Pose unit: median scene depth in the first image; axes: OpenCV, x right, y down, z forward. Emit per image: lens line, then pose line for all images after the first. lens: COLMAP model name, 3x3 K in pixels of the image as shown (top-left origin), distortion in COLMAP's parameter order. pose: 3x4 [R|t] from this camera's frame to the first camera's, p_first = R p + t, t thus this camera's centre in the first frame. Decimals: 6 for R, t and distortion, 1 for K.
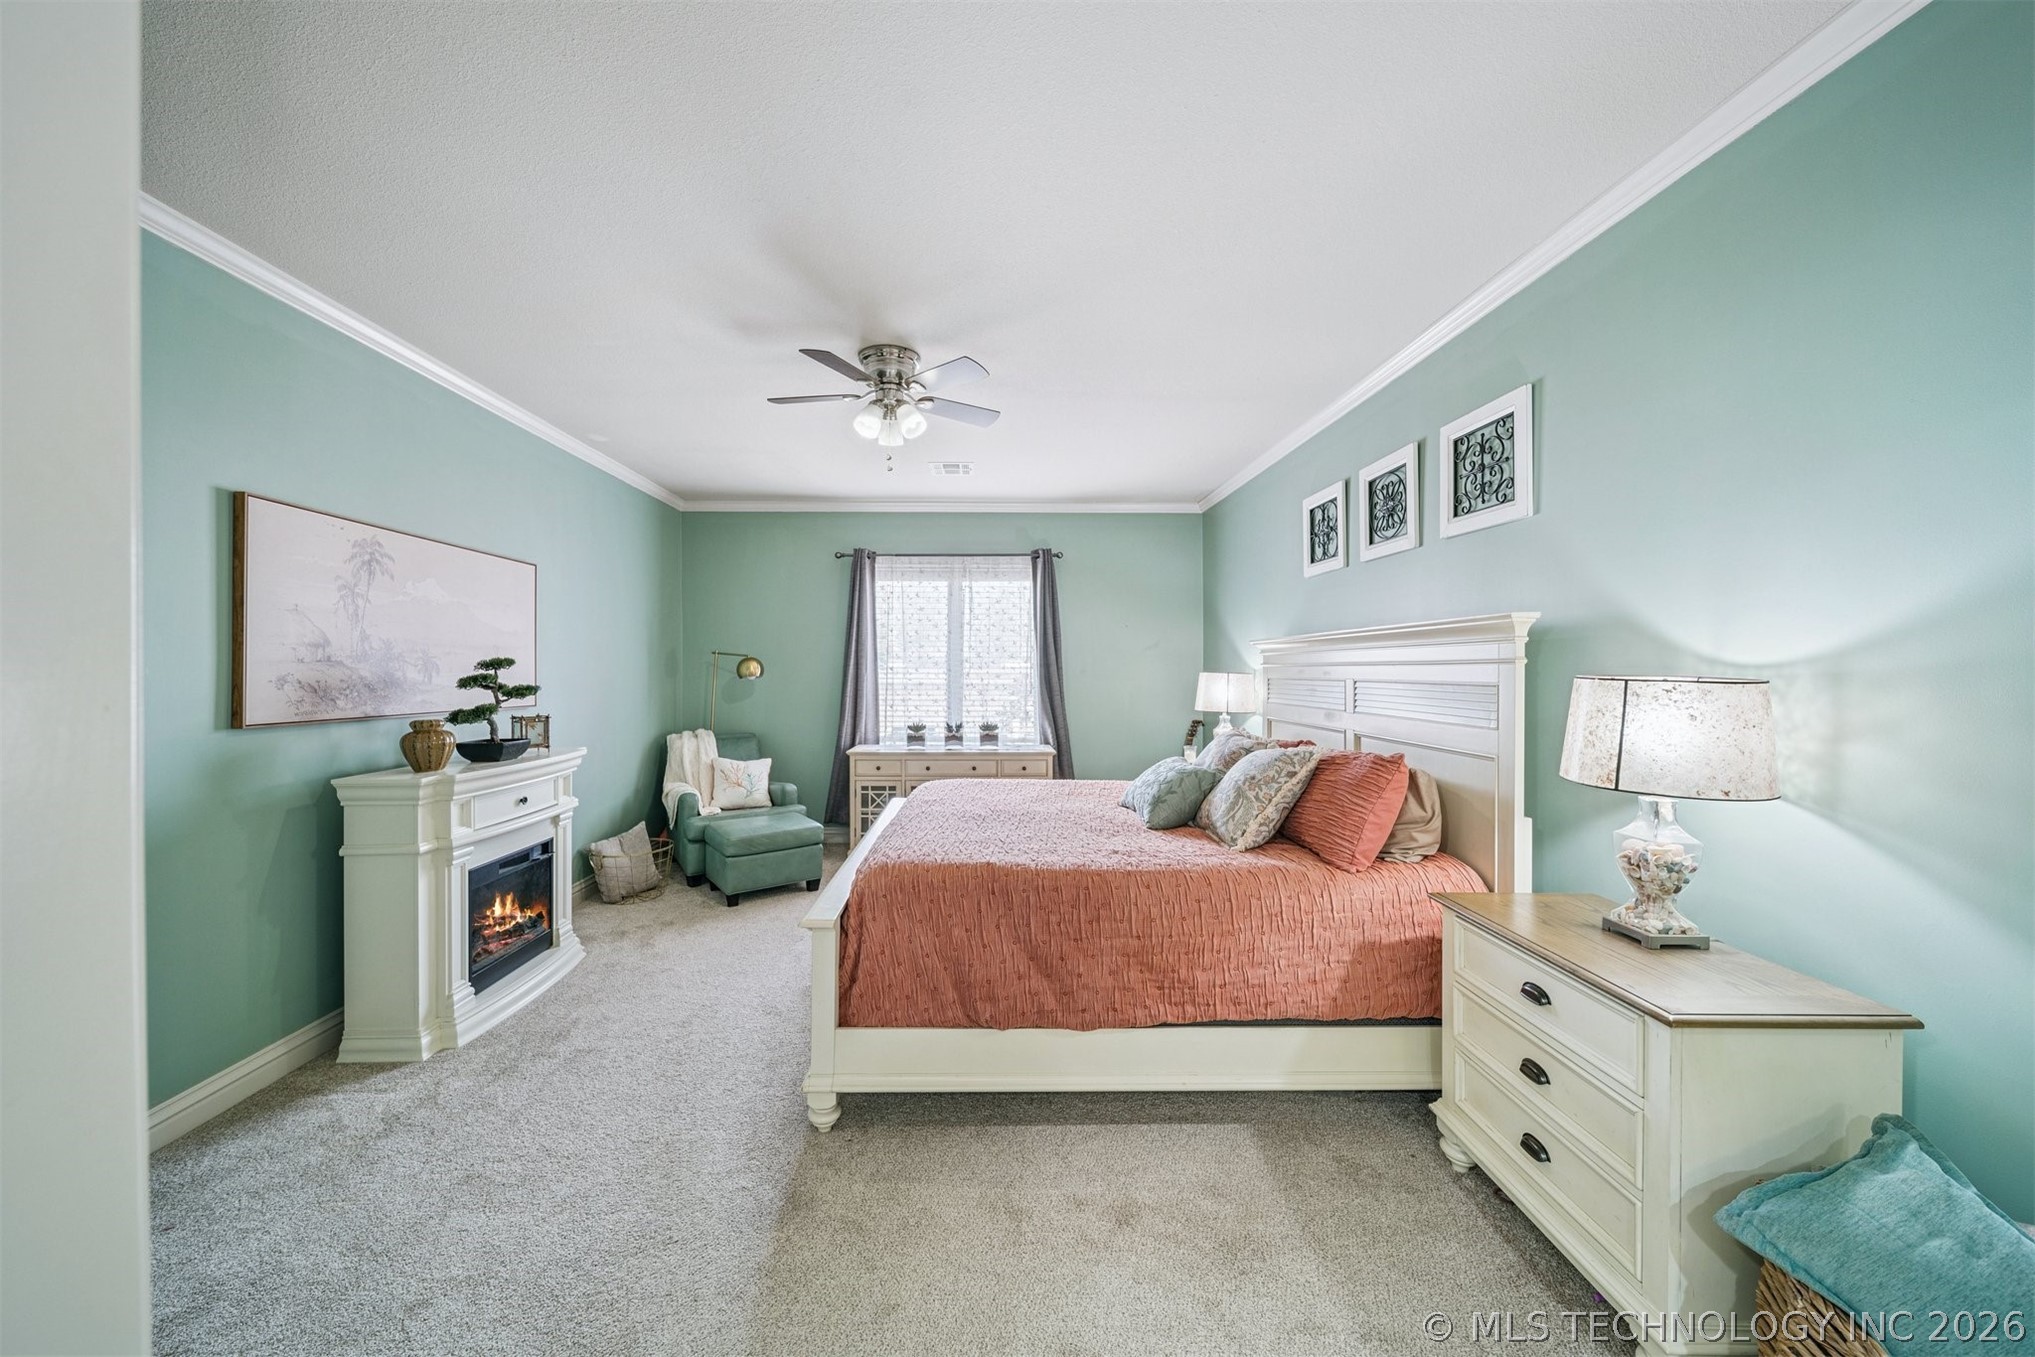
lens RADIAL K [[725.6, 0, 998.9], [0, 725.6, 665.0], [0, 0, 1]] dist [0.000715, -0.000518]
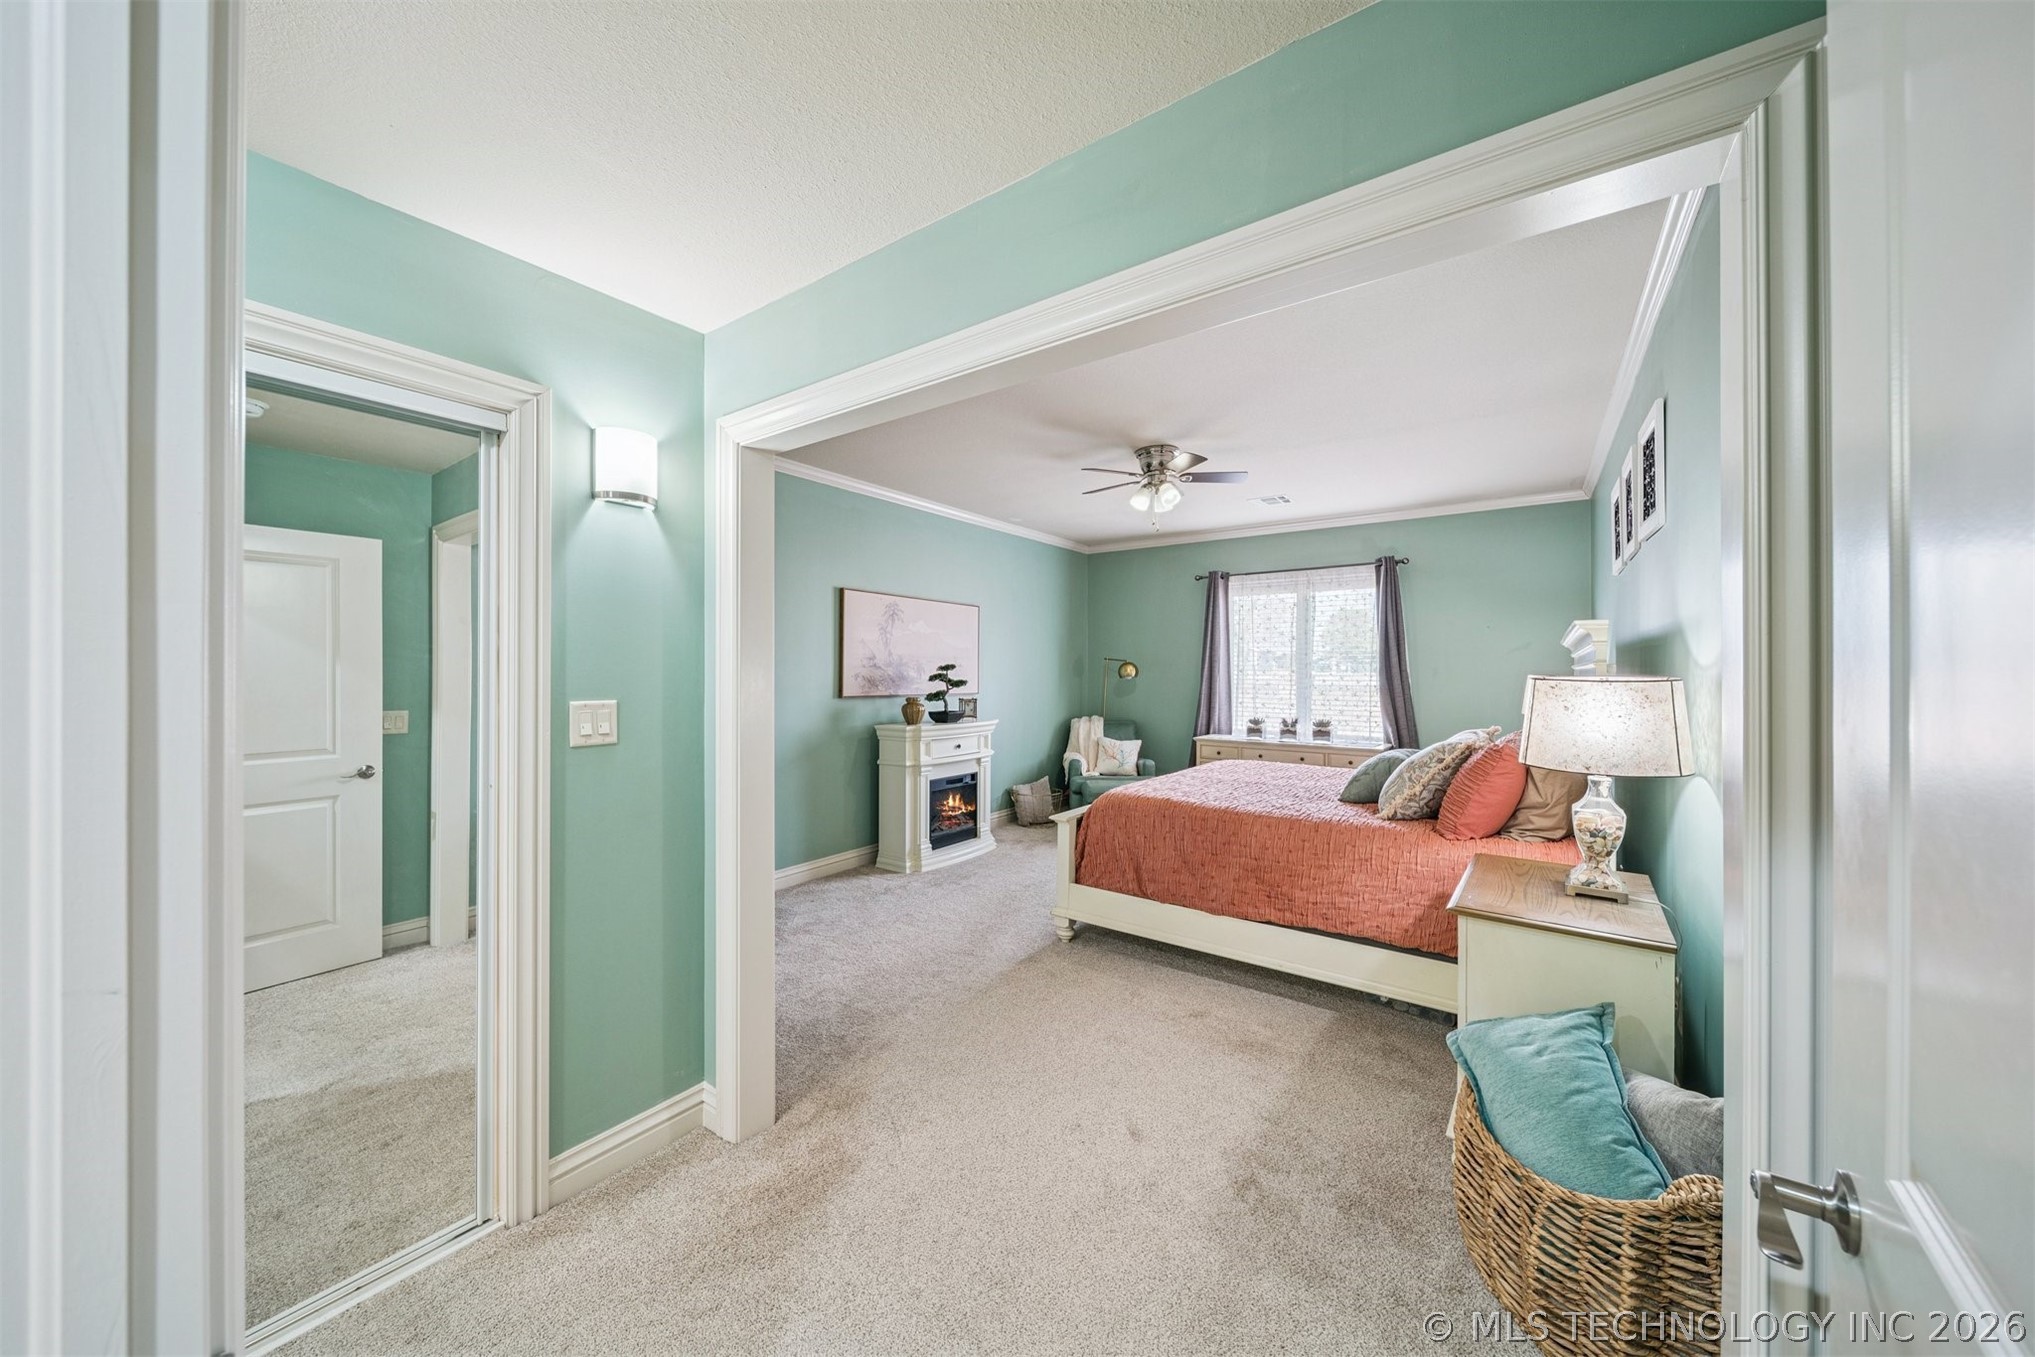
lens RADIAL K [[725.6, 0, 998.9], [0, 725.6, 665.0], [0, 0, 1]] dist [0.000715, -0.000518]
pose [[0.791861, -0.003989, -0.610688, 0.517762], [0.001238, 0.999987, -0.004927, 0.001007], [0.610700, 0.003146, 0.791856, -0.338286]]
